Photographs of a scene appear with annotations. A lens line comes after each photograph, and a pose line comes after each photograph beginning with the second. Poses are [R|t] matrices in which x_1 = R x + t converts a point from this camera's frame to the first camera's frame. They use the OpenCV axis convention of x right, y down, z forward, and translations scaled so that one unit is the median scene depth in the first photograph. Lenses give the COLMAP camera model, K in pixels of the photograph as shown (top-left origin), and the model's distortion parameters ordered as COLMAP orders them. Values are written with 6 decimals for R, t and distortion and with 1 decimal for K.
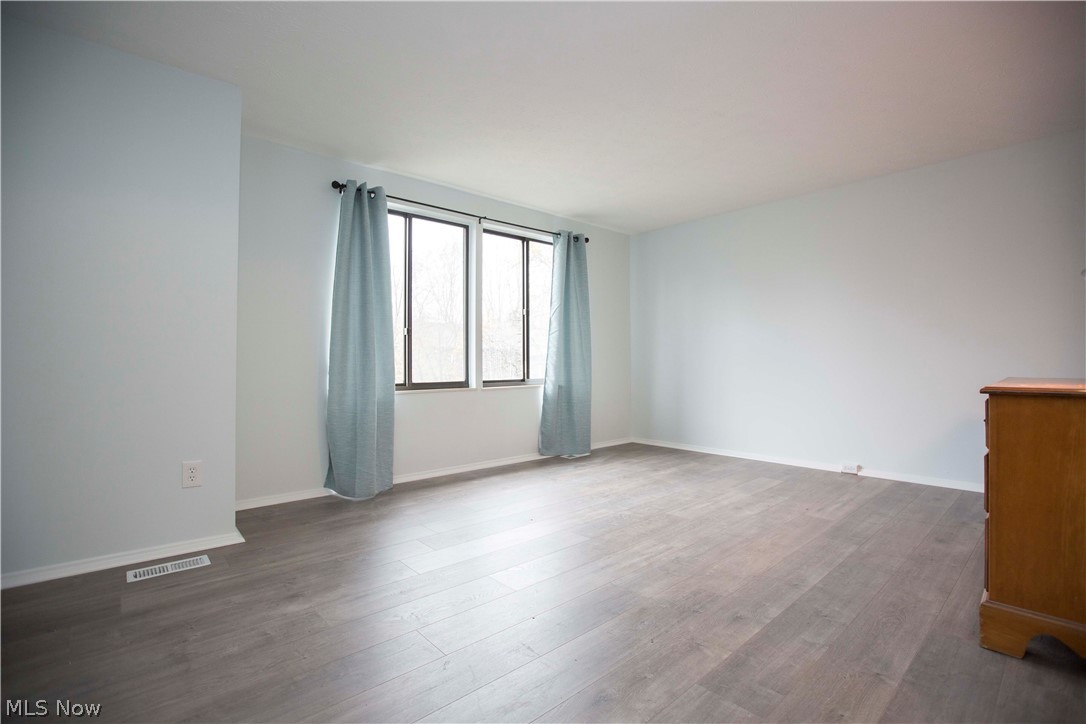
lens RADIAL K [[497.8, 0, 548.5], [0, 497.8, 367.9], [0, 0, 1]] dist [-0.020306, 0.001167]
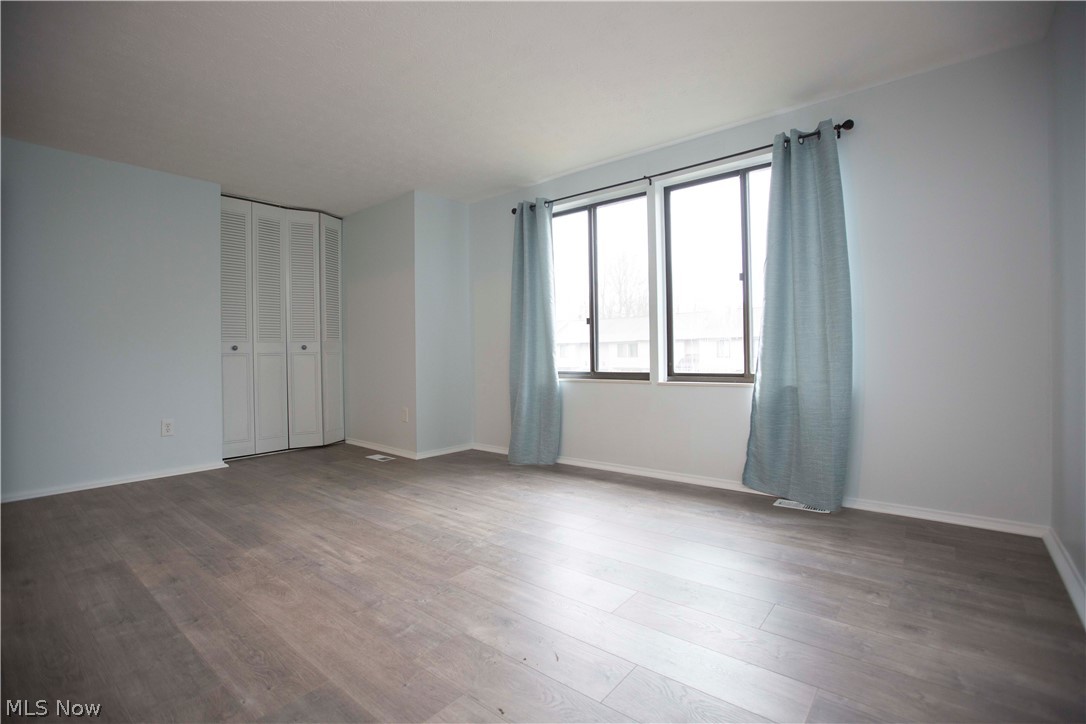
lens RADIAL K [[497.8, 0, 545.1], [0, 497.8, 356.5], [0, 0, 1]] dist [-0.020306, 0.001167]
pose [[0.127452, 0.004214, -0.991836, 1.165957], [0.000921, 0.999990, 0.004367, -0.010608], [0.991844, -0.001470, 0.127447, 1.233237]]
